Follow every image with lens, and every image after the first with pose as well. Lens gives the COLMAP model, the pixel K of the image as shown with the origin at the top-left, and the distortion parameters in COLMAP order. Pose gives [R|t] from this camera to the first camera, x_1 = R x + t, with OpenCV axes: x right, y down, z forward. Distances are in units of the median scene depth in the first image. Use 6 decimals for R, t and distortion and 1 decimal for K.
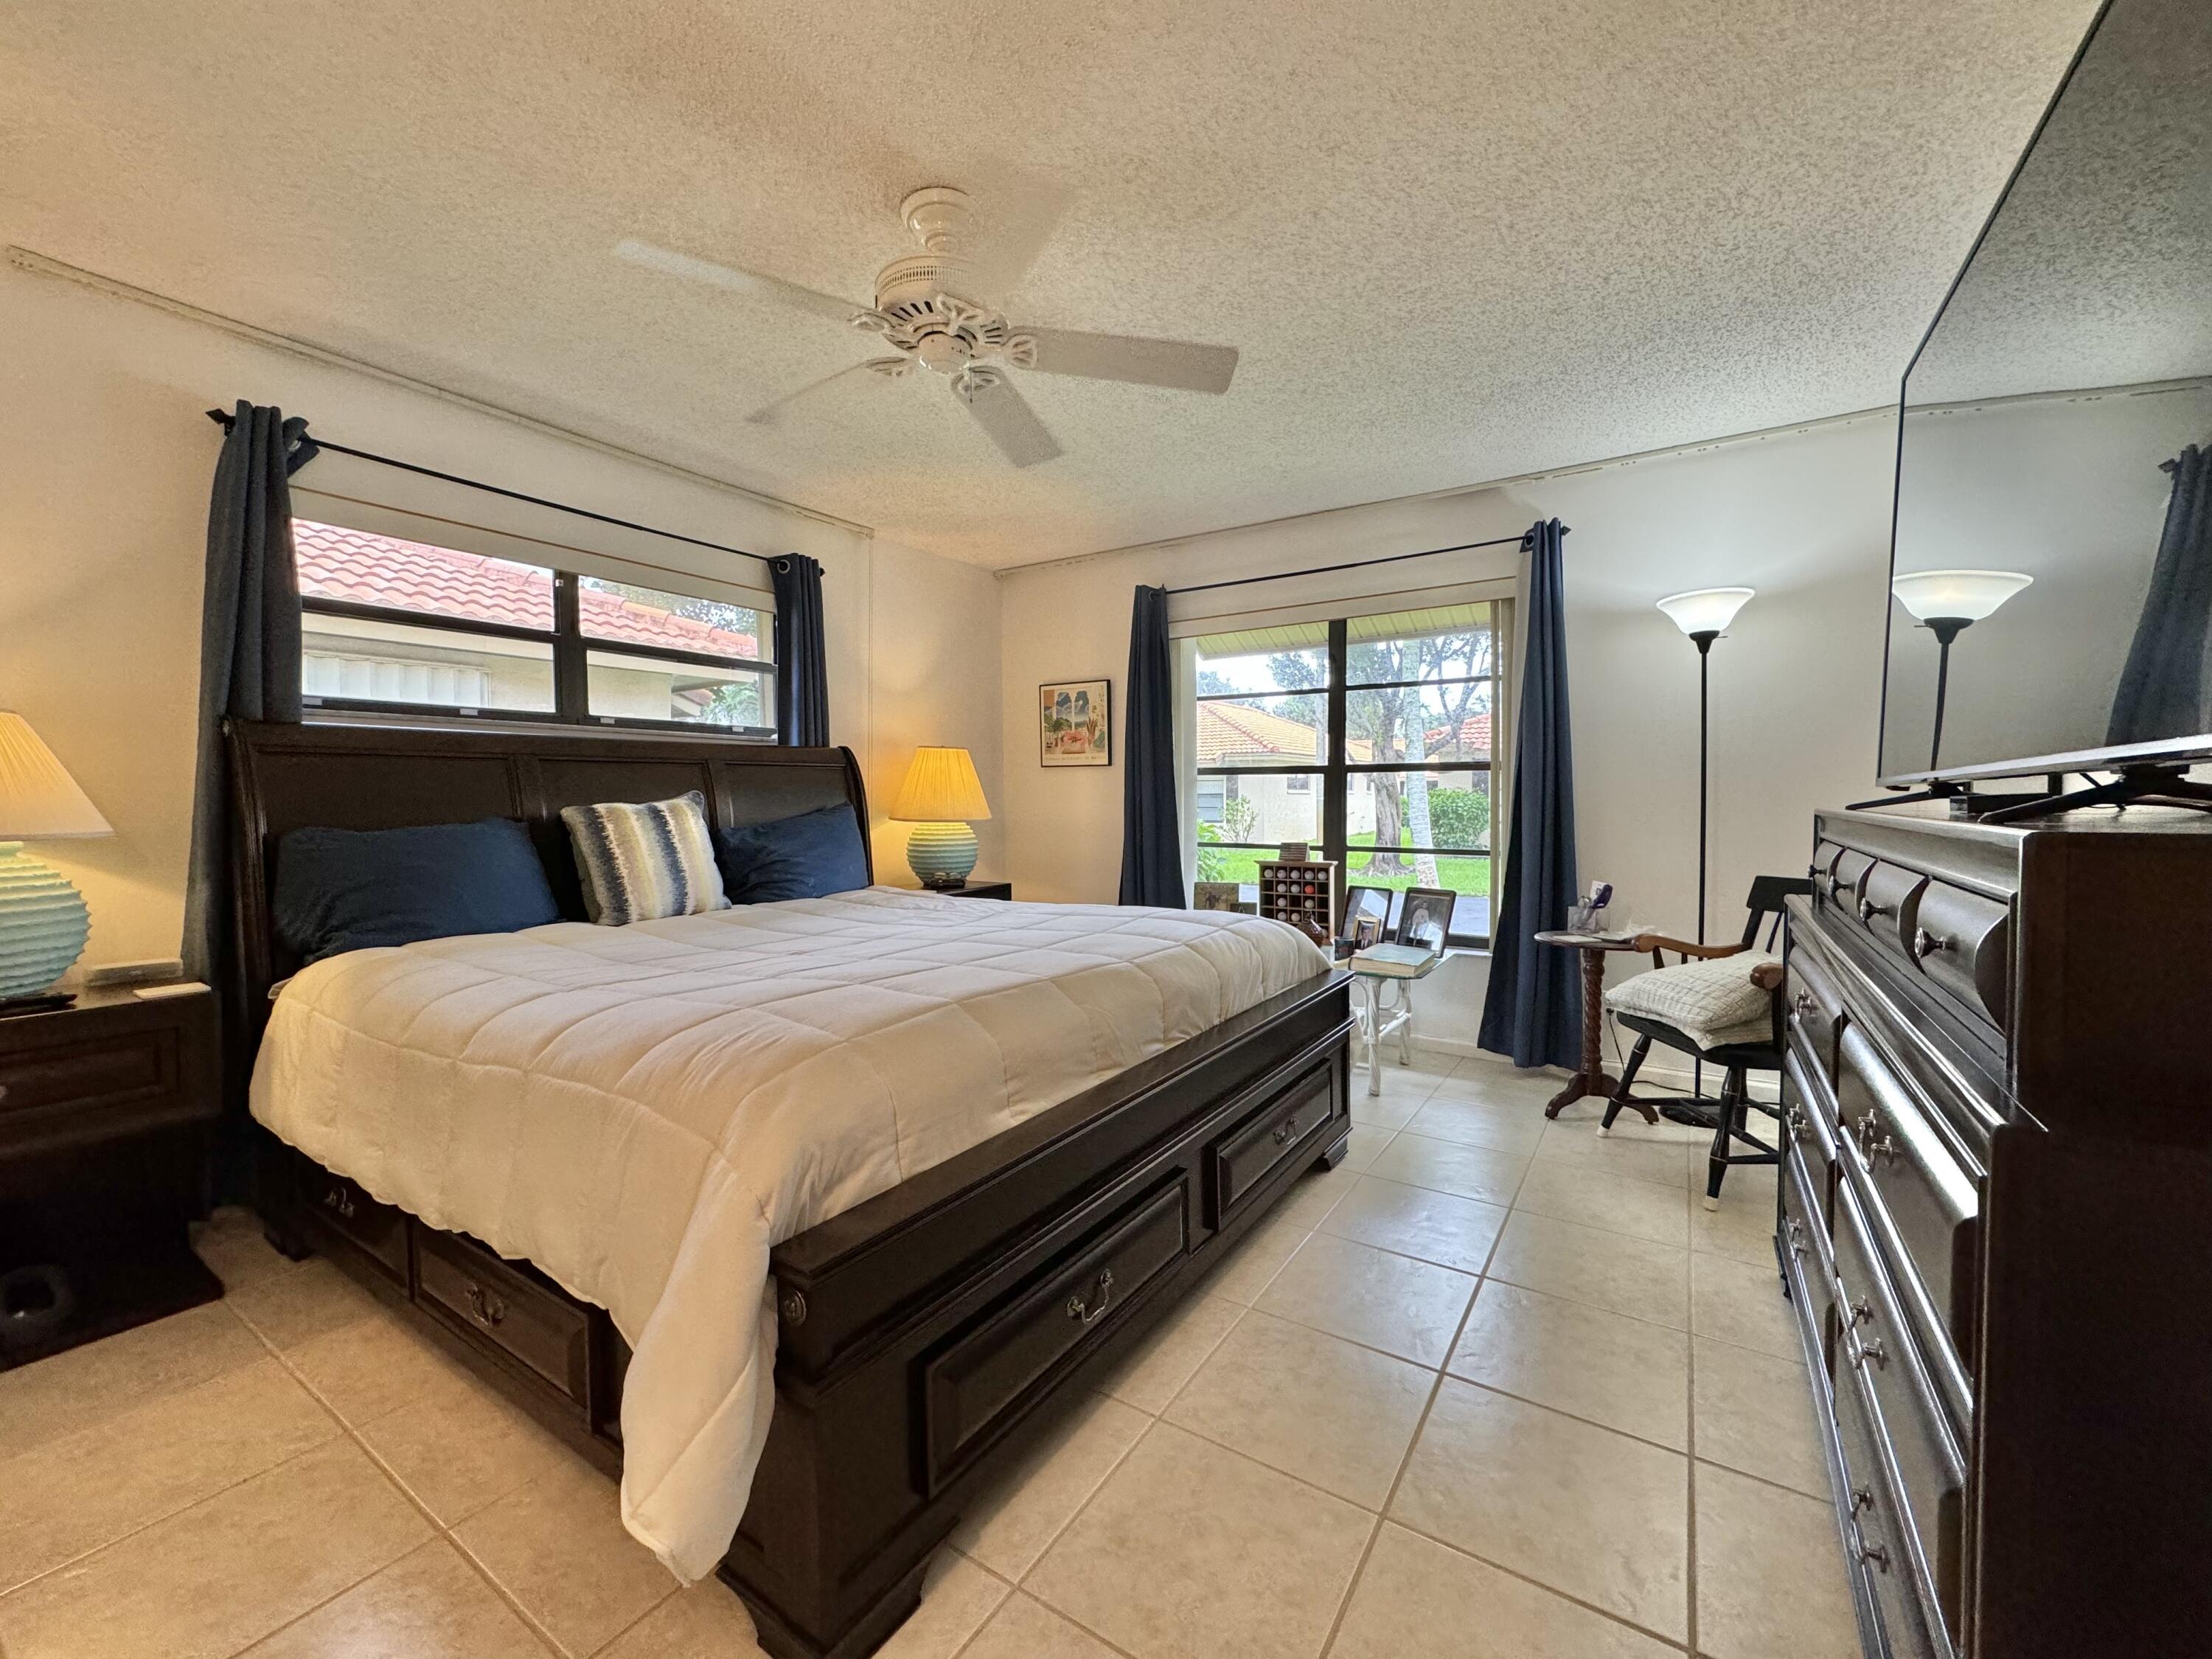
lens RADIAL K [[883.1, 0, 1093.0], [0, 883.1, 826.3], [0, 0, 1]] dist [-0.002478, 0.001314]
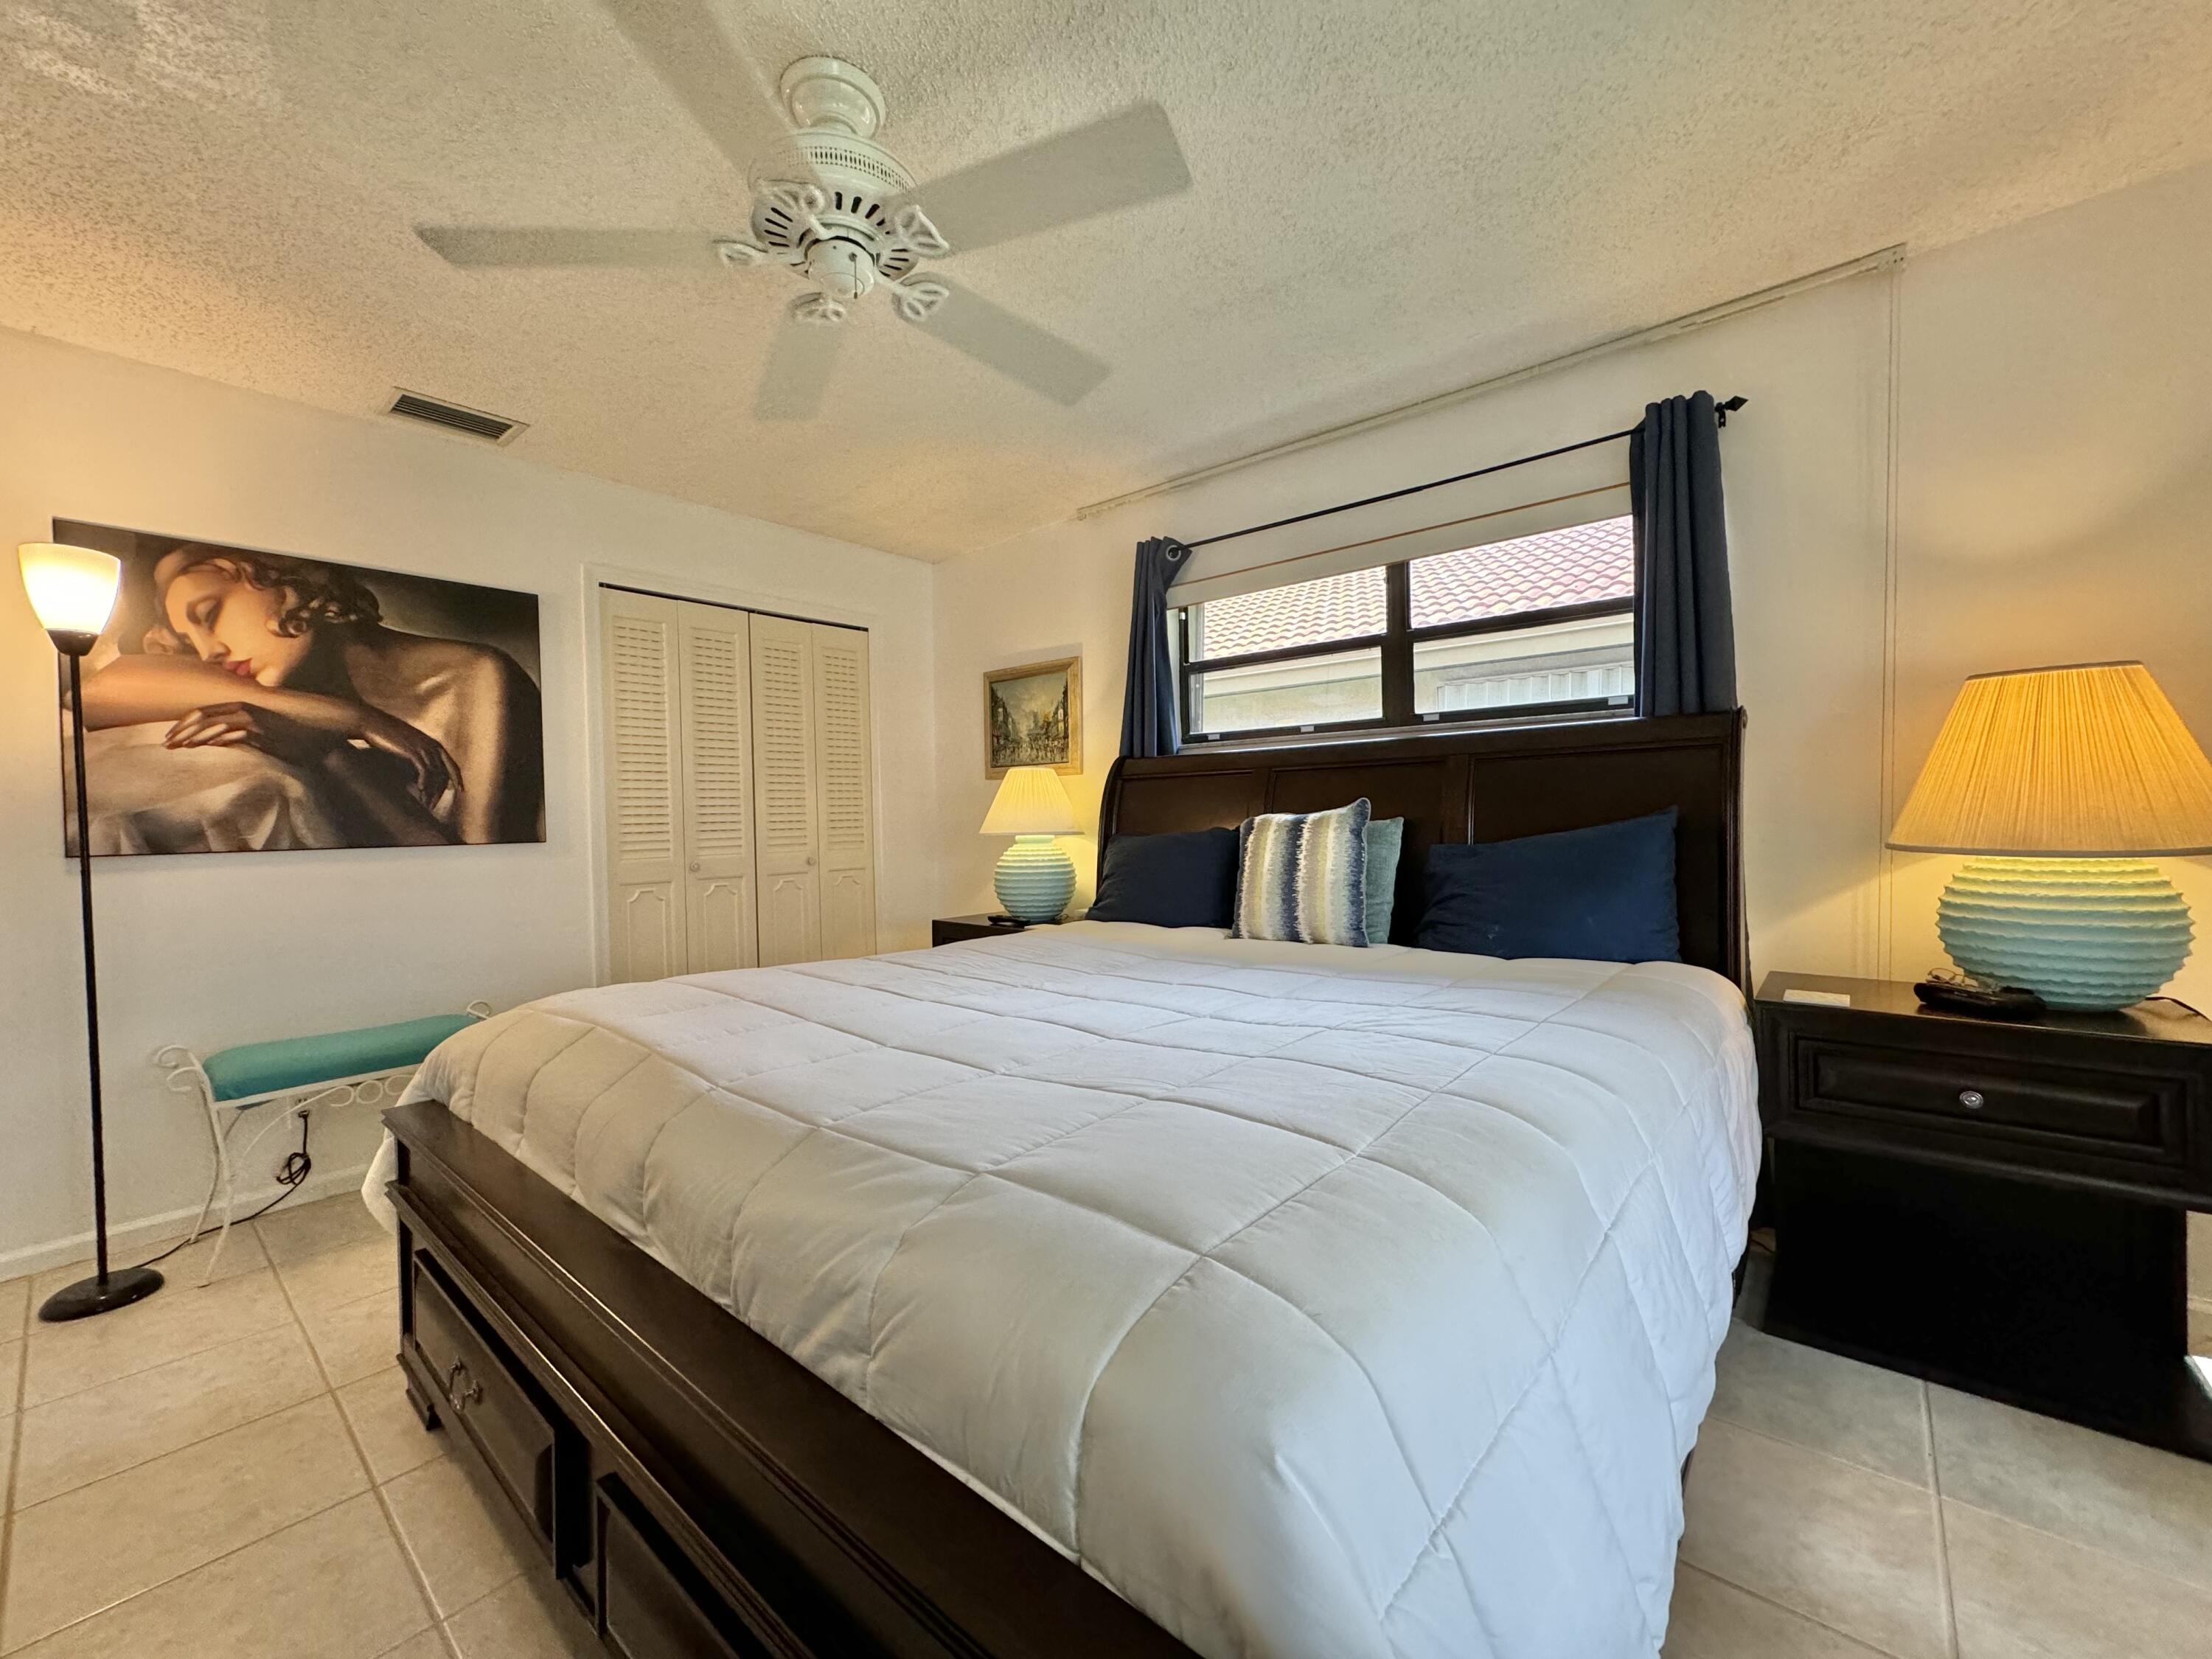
lens RADIAL K [[883.1, 0, 1088.8], [0, 883.1, 839.3], [0, 0, 1]] dist [-0.002478, 0.001314]
pose [[-0.128036, 0.046631, -0.990673, 0.394965], [-0.005464, 0.998846, 0.047722, -0.039620], [0.991754, 0.011523, -0.127634, 0.806012]]
